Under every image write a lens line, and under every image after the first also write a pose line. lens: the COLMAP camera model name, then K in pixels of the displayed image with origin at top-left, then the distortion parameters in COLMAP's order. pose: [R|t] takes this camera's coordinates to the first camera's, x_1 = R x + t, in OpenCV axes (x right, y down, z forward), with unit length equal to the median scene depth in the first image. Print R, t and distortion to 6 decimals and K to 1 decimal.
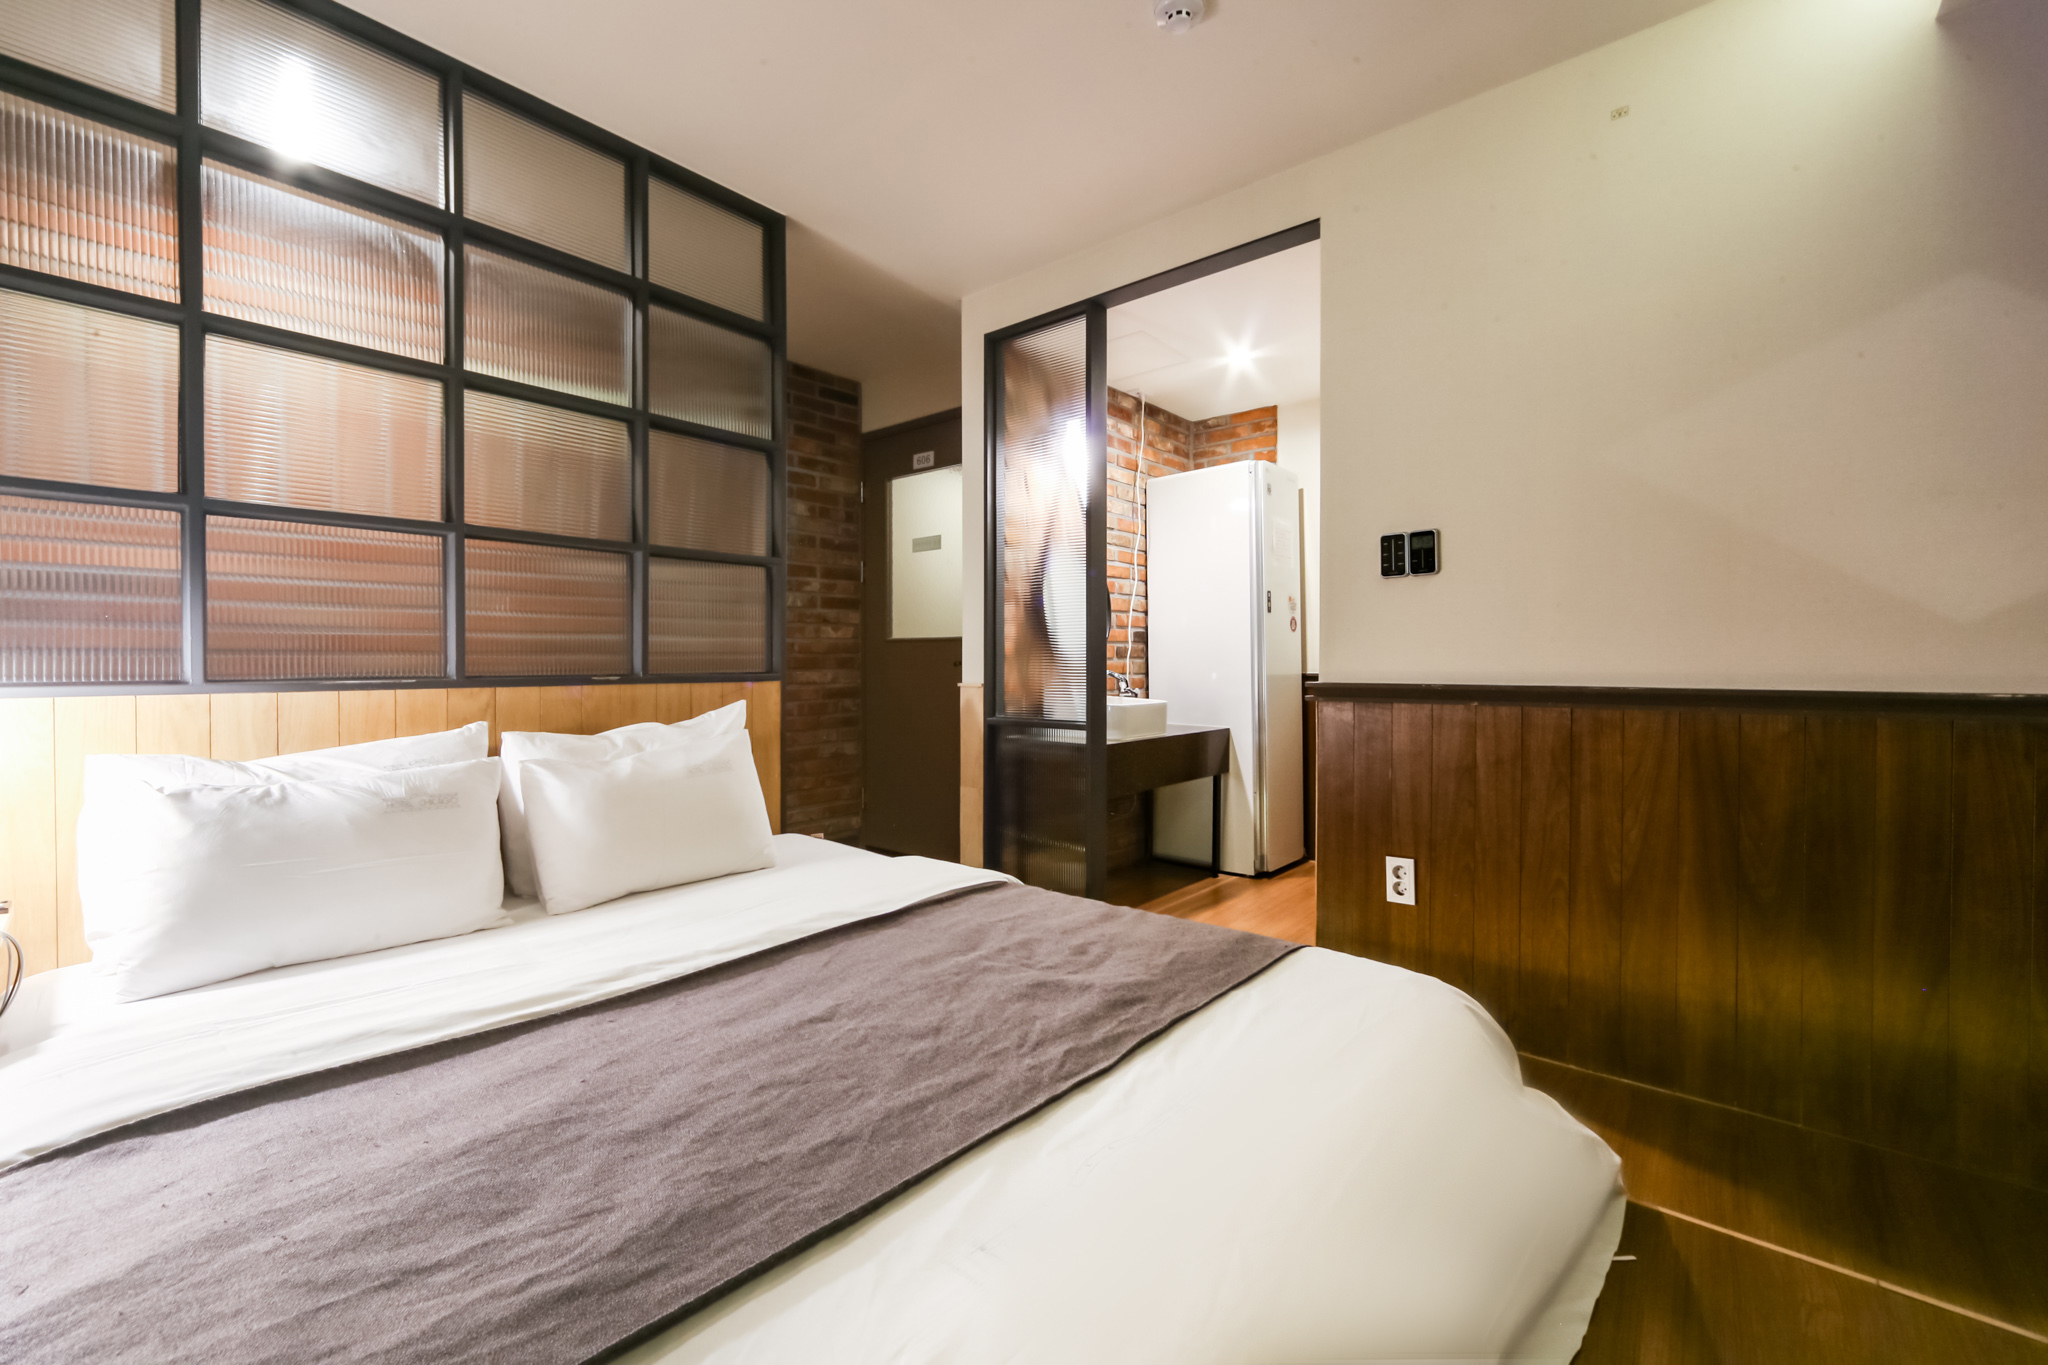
lens RADIAL K [[837.8, 0, 1024.0], [0, 837.8, 682.5], [0, 0, 1]] dist [0.013832, 0.000029]
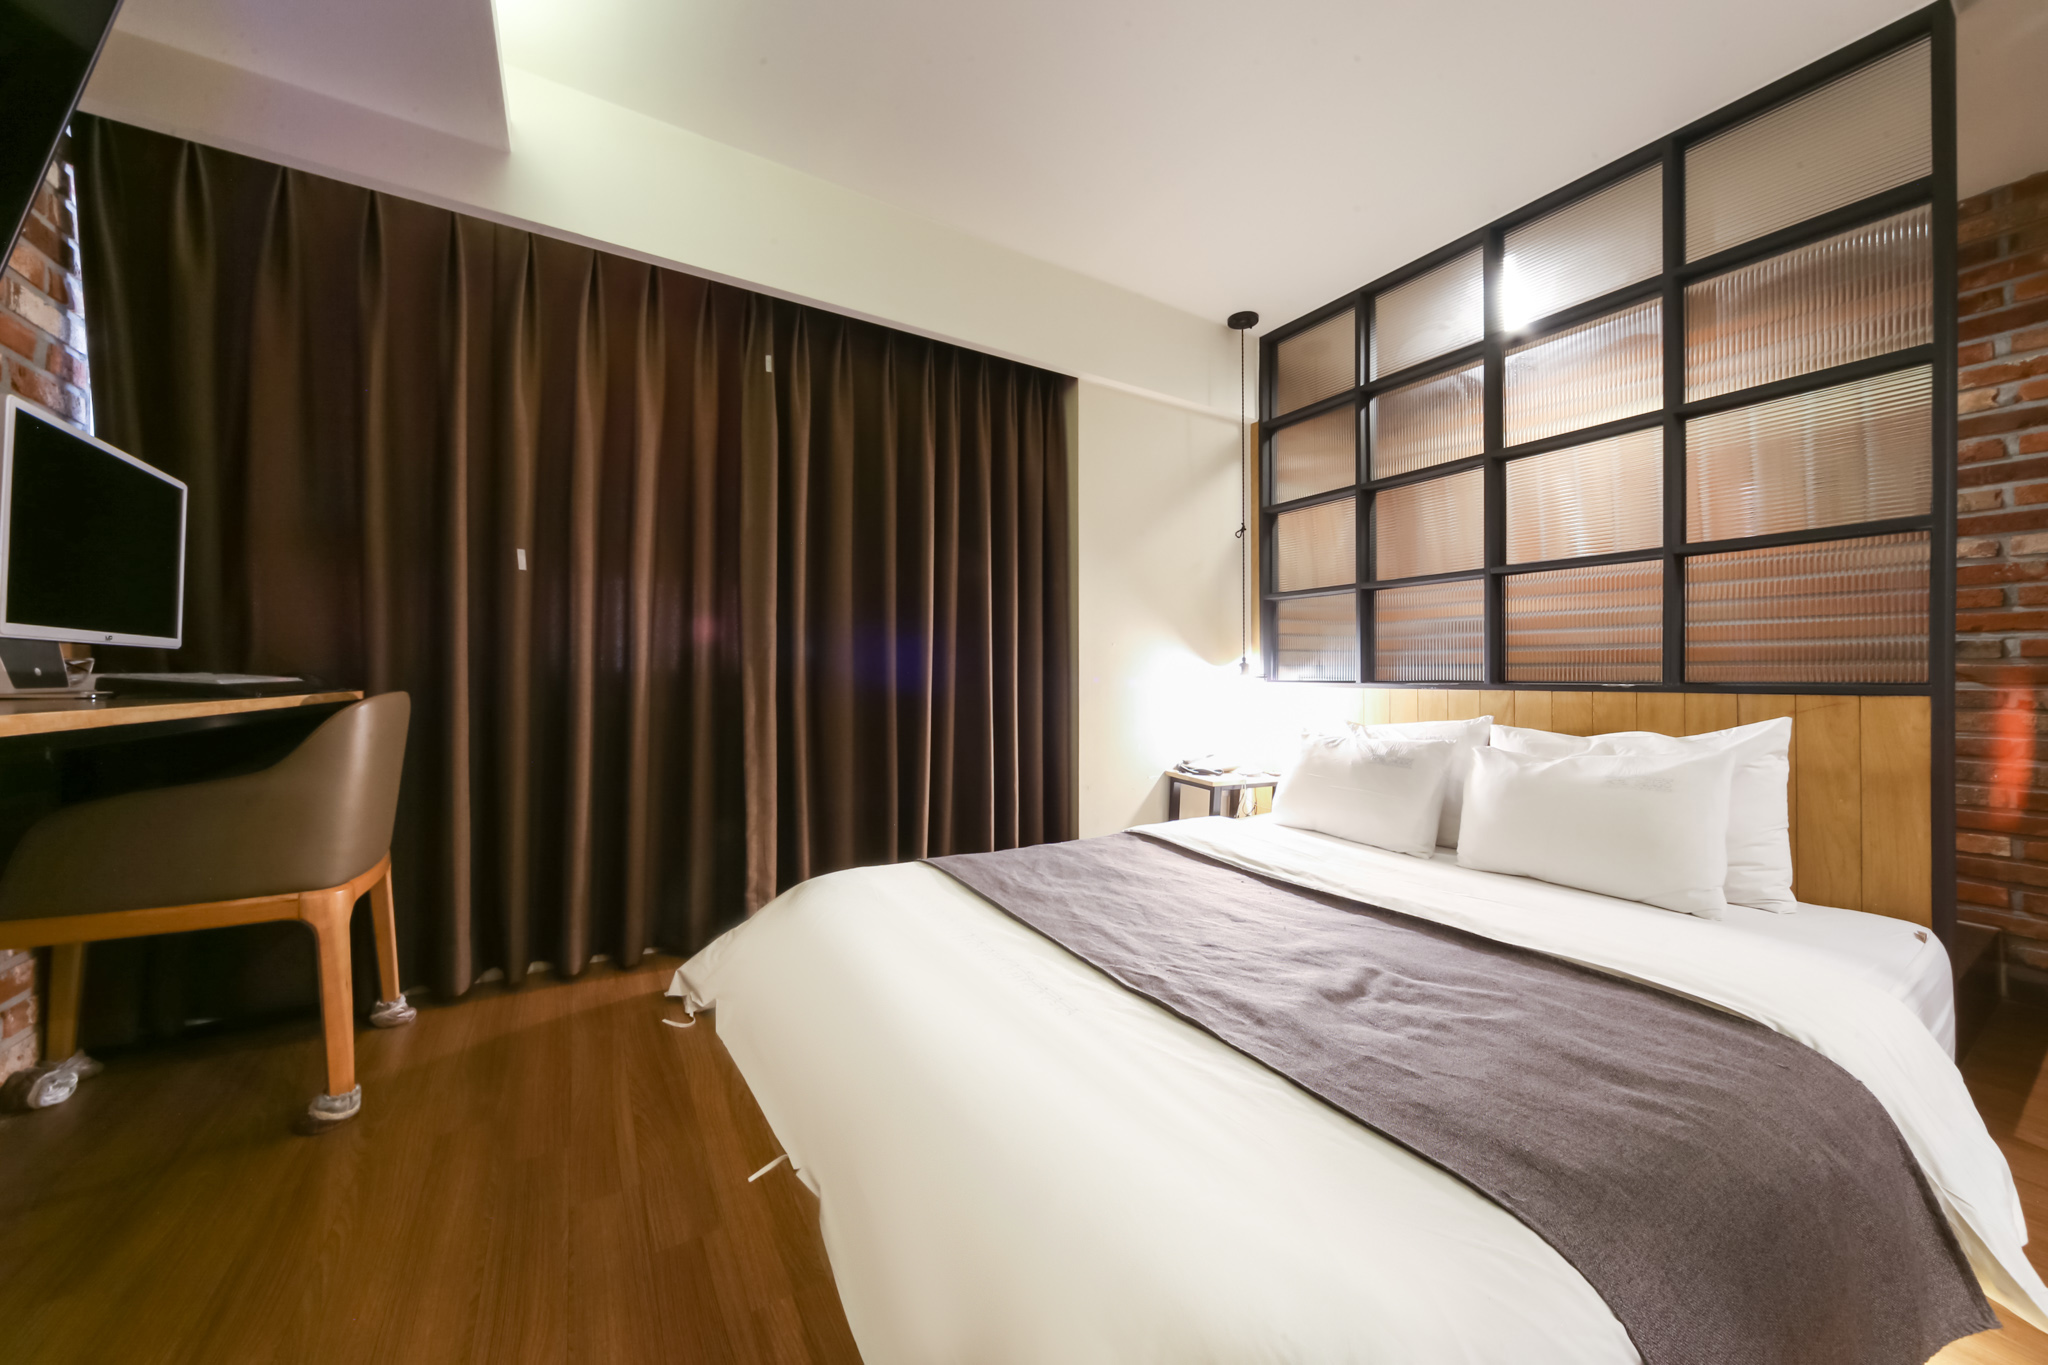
lens RADIAL K [[715.7, 0, 1024.0], [0, 715.7, 682.5], [0, 0, 1]] dist [-0.000415, -0.000024]
pose [[-0.305553, 0.009222, -0.952130, 1.010964], [-0.024737, 0.999539, 0.017619, -0.010917], [0.951854, 0.028936, -0.305184, 1.014852]]
